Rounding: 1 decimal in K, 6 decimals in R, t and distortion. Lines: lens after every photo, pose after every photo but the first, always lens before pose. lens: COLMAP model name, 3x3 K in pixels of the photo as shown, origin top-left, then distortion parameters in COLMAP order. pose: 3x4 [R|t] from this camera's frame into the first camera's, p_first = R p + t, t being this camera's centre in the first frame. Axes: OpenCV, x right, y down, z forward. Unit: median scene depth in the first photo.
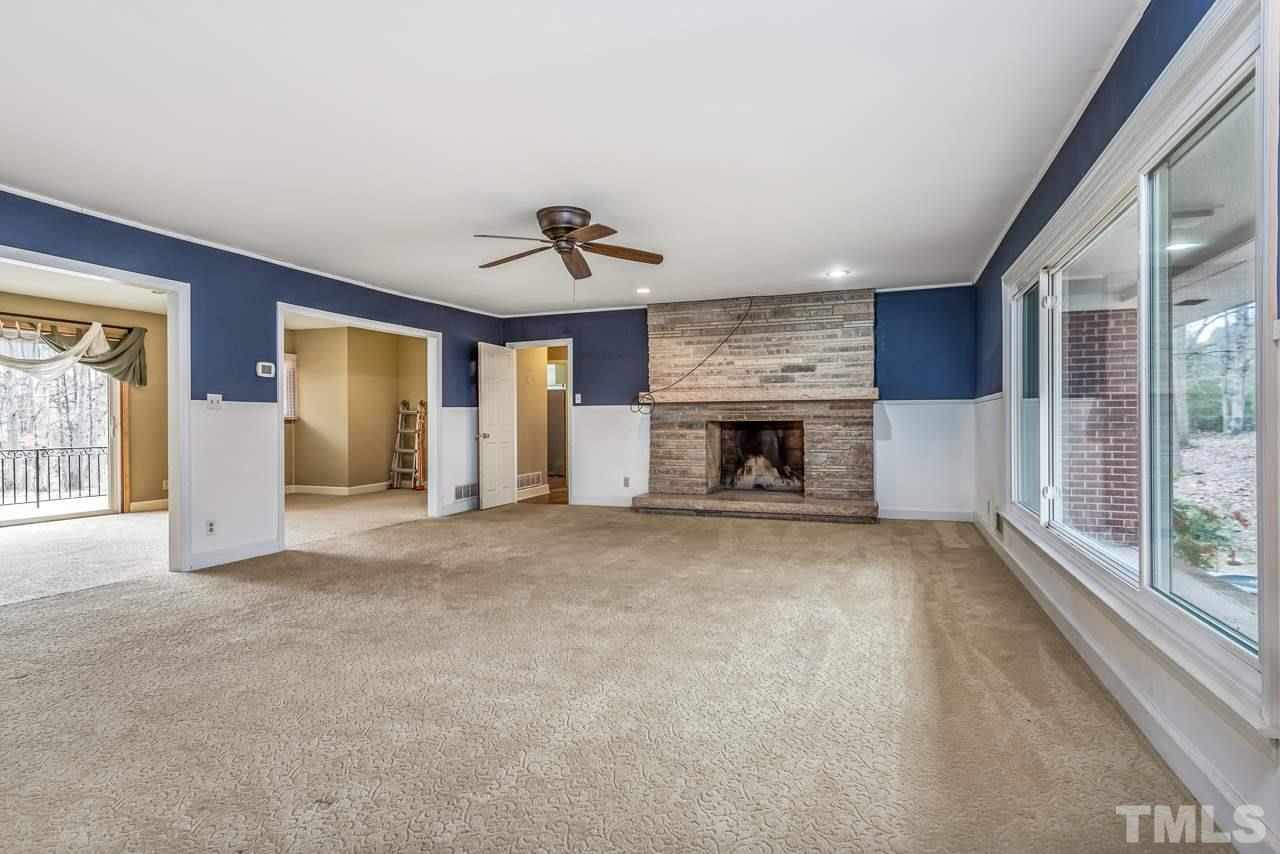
lens RADIAL K [[672.9, 0, 641.0], [0, 672.9, 426.3], [0, 0, 1]] dist [0.001152, 0.000418]
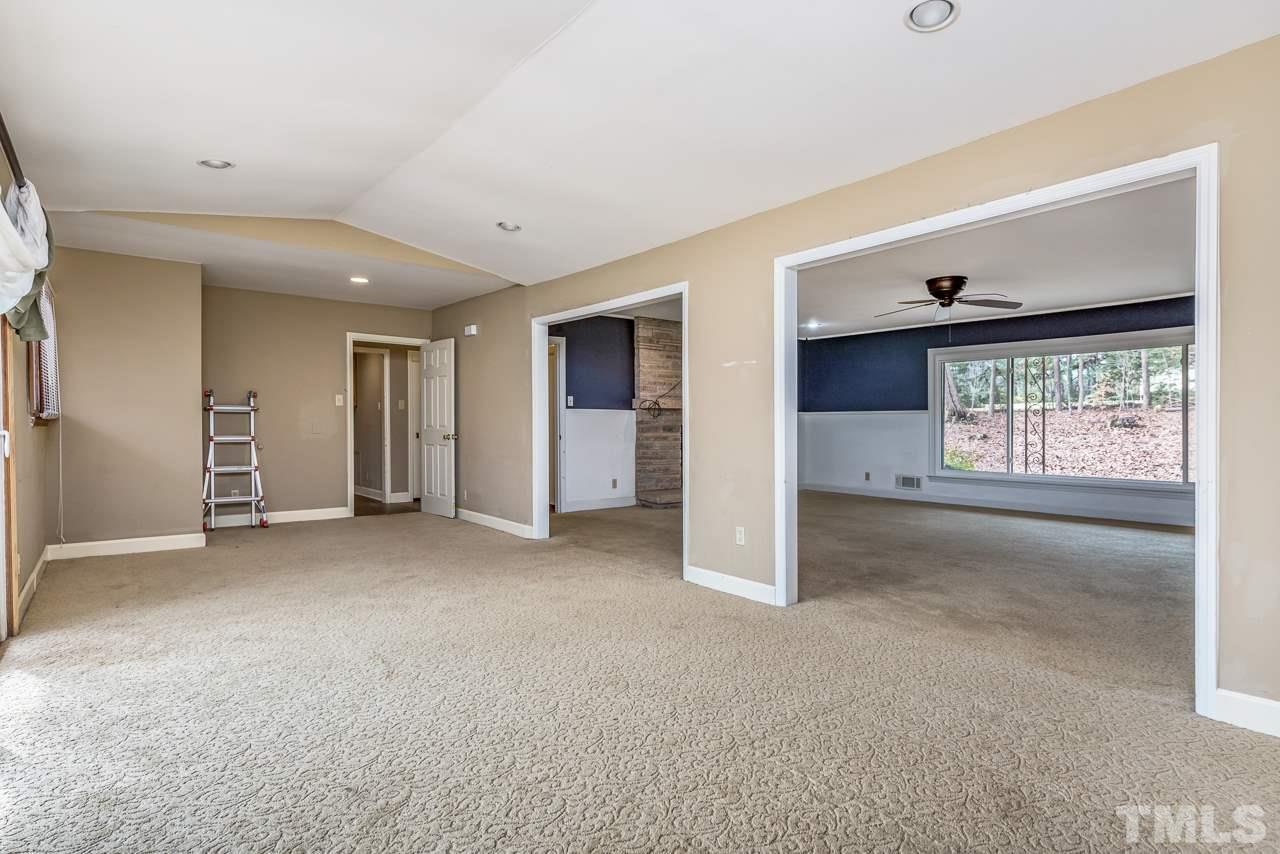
lens RADIAL K [[672.9, 0, 639.8], [0, 672.9, 429.6], [0, 0, 1]] dist [0.001152, 0.000418]
pose [[0.526087, -0.002796, 0.850426, -0.906435], [0.000481, 0.999995, 0.002990, -0.003493], [-0.850430, -0.001164, 0.526086, 0.430491]]
